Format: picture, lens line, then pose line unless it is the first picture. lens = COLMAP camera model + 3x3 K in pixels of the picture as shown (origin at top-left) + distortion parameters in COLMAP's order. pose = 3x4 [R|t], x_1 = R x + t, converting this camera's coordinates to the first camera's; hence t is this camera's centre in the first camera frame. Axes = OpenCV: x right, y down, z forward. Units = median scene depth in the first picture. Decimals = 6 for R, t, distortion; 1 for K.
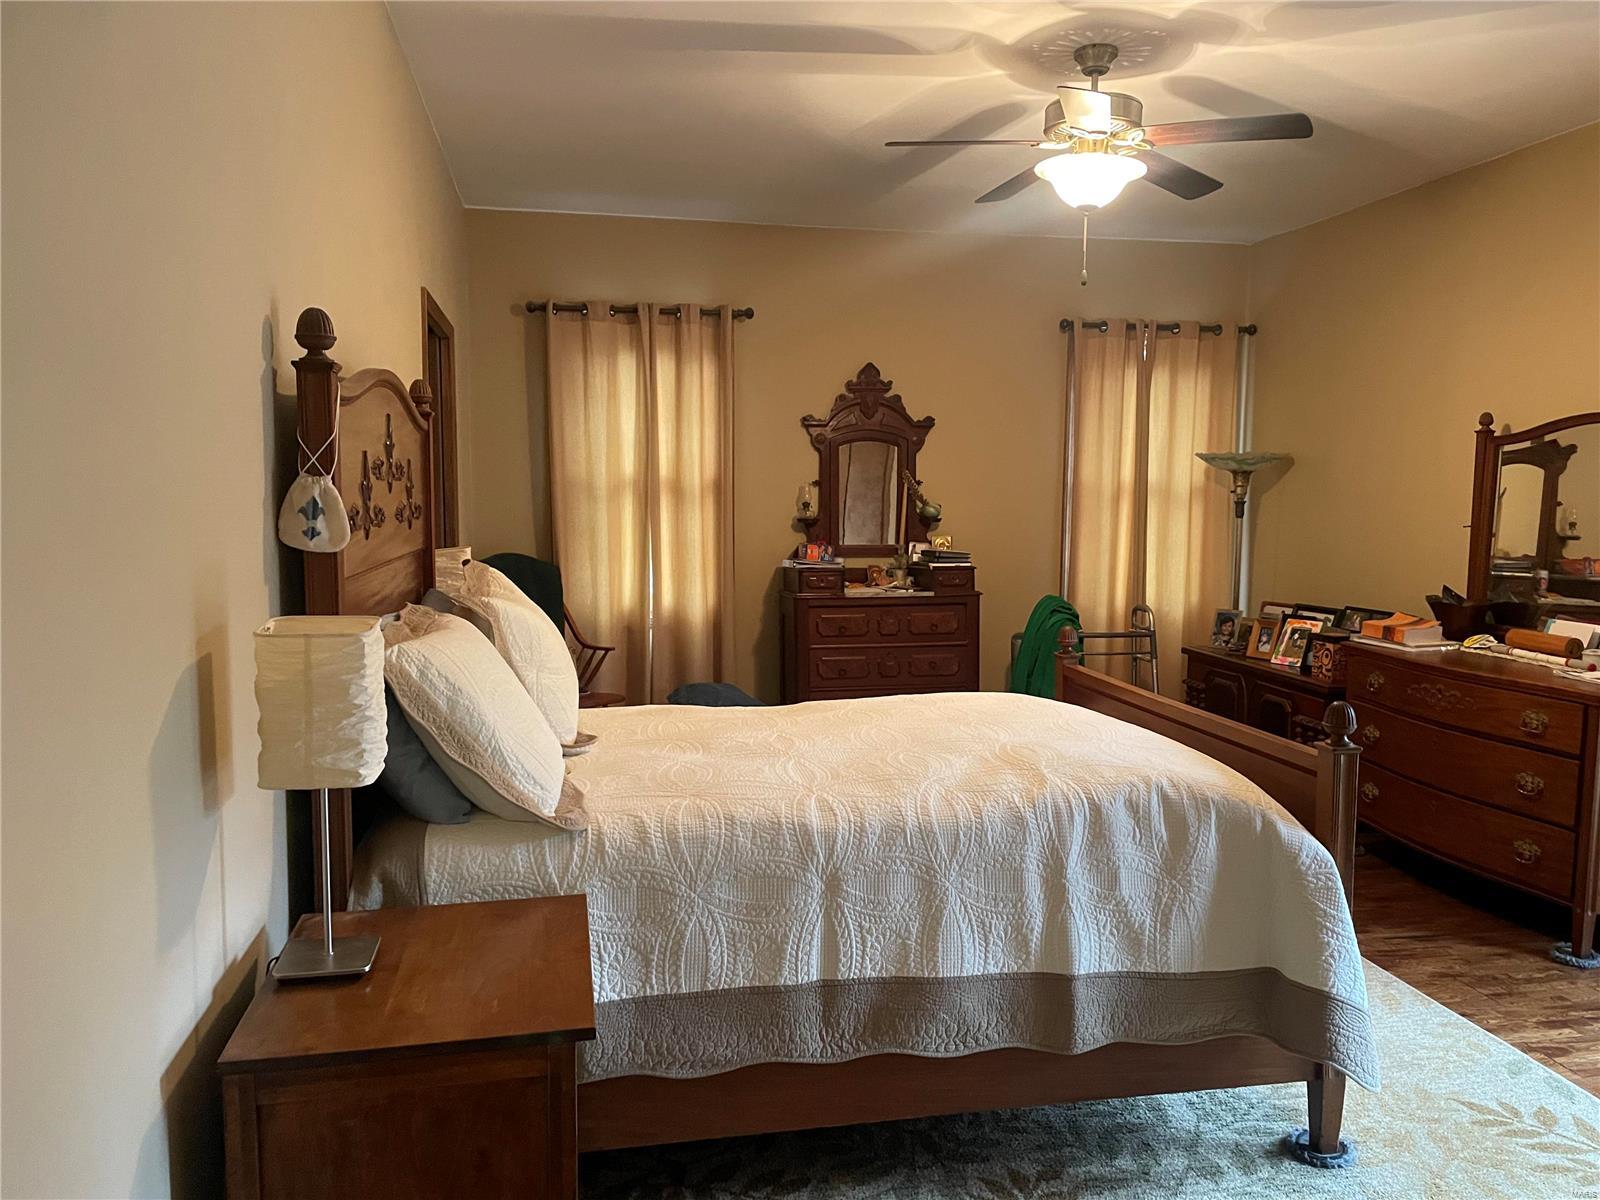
lens RADIAL K [[1195.5, 0, 795.5], [0, 1195.5, 595.5], [0, 0, 1]] dist [0.086934, -0.098458]
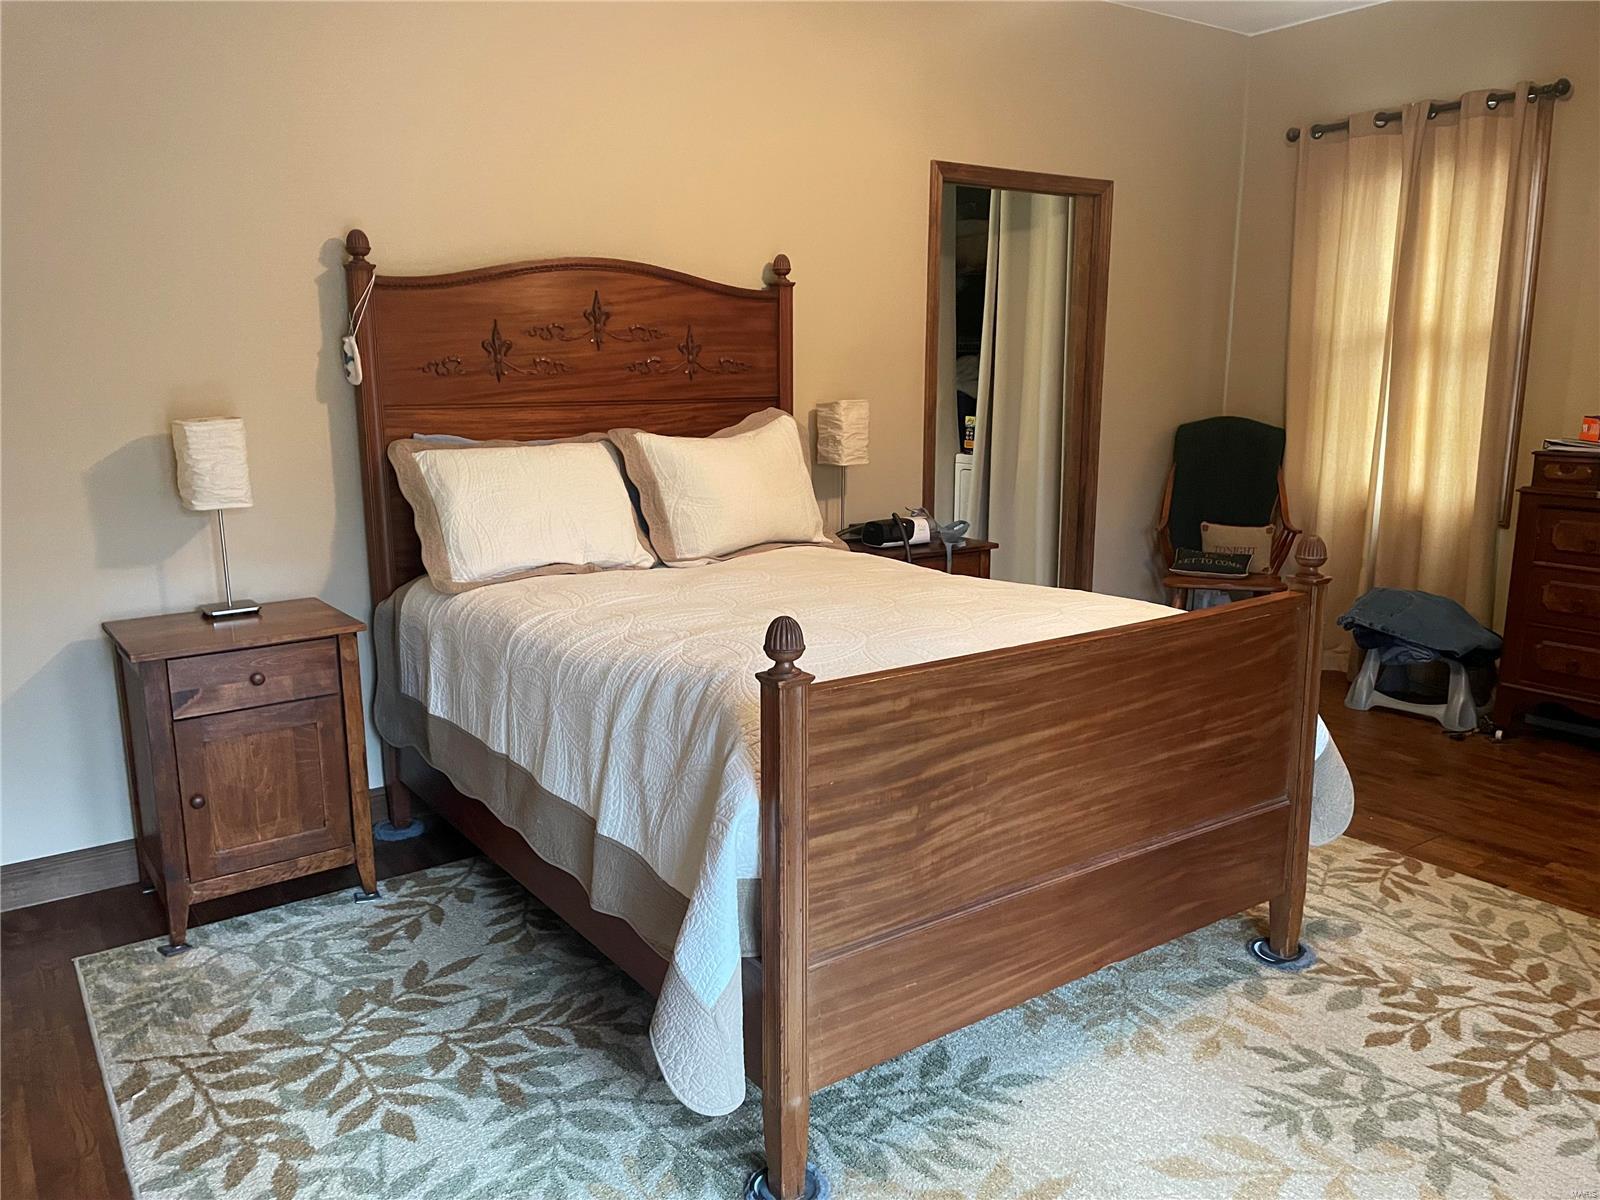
lens RADIAL K [[1195.5, 0, 795.5], [0, 1195.5, 595.5], [0, 0, 1]] dist [0.086934, -0.098458]
pose [[0.425444, 0.172780, -0.888338, 0.829765], [-0.075762, 0.984960, 0.155288, -0.033008], [0.901808, 0.001236, 0.432135, 0.512104]]
